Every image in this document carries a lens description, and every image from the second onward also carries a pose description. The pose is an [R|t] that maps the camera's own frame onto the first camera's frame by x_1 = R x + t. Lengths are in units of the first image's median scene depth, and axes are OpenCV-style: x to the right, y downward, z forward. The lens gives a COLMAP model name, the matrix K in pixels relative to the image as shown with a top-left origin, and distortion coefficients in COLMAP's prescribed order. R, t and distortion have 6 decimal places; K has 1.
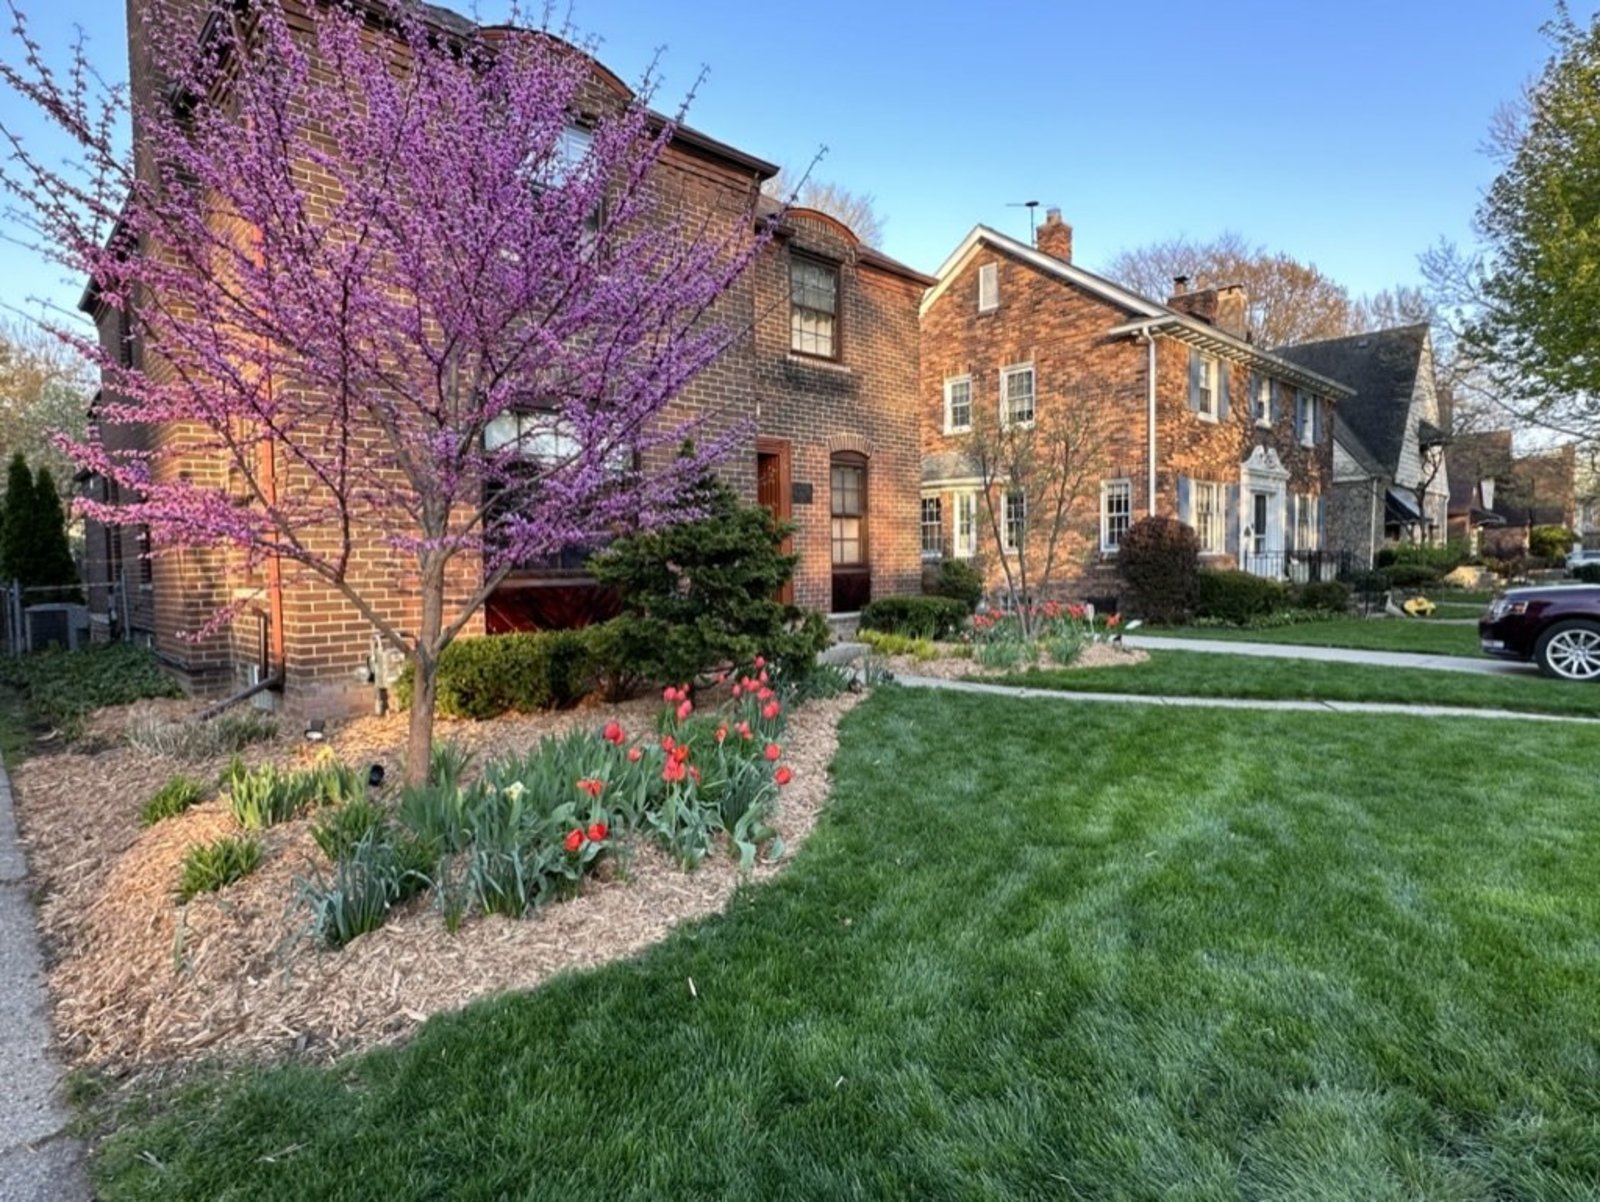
lens RADIAL K [[885.0, 0, 800.8], [0, 885.0, 604.1], [0, 0, 1]] dist [0.015665, -0.001615]
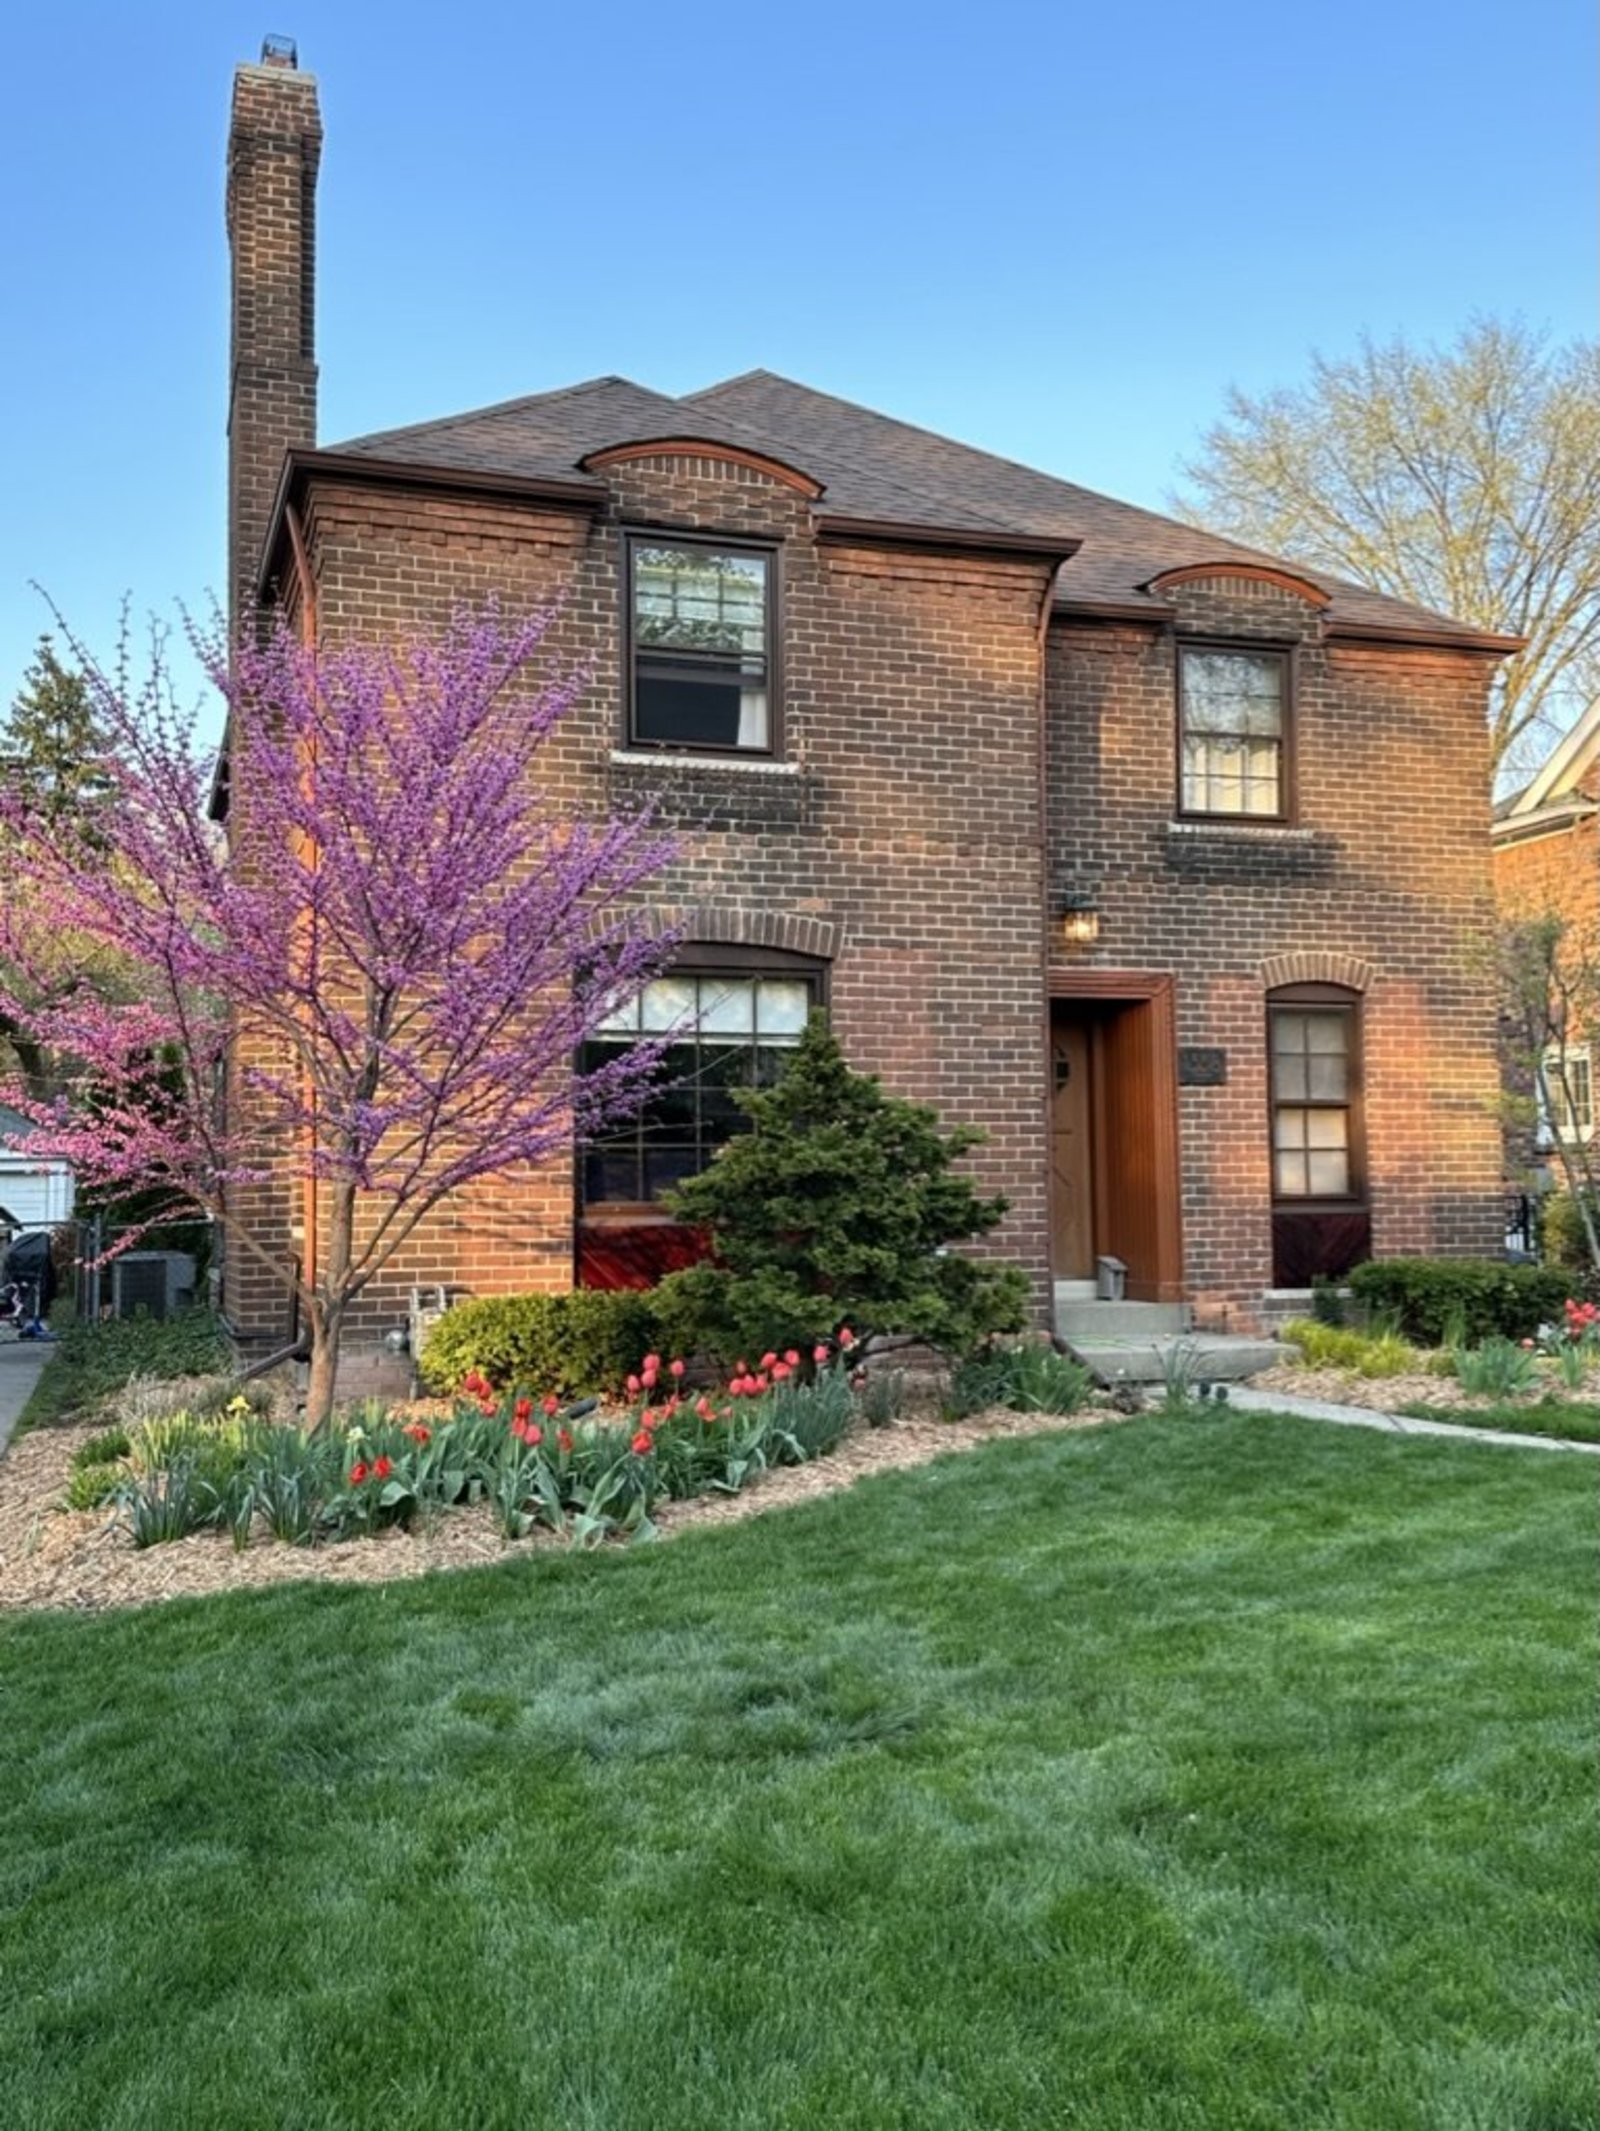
lens RADIAL K [[2018.0, 0, 802.2], [0, 2018.0, 1053.2], [0, 0, 1]] dist [0.095022, 0.000000]
pose [[0.902602, -0.027864, -0.429573, 0.310185], [-0.022079, 0.993593, -0.110840, 0.011215], [0.429909, 0.109529, 0.896204, -0.228755]]
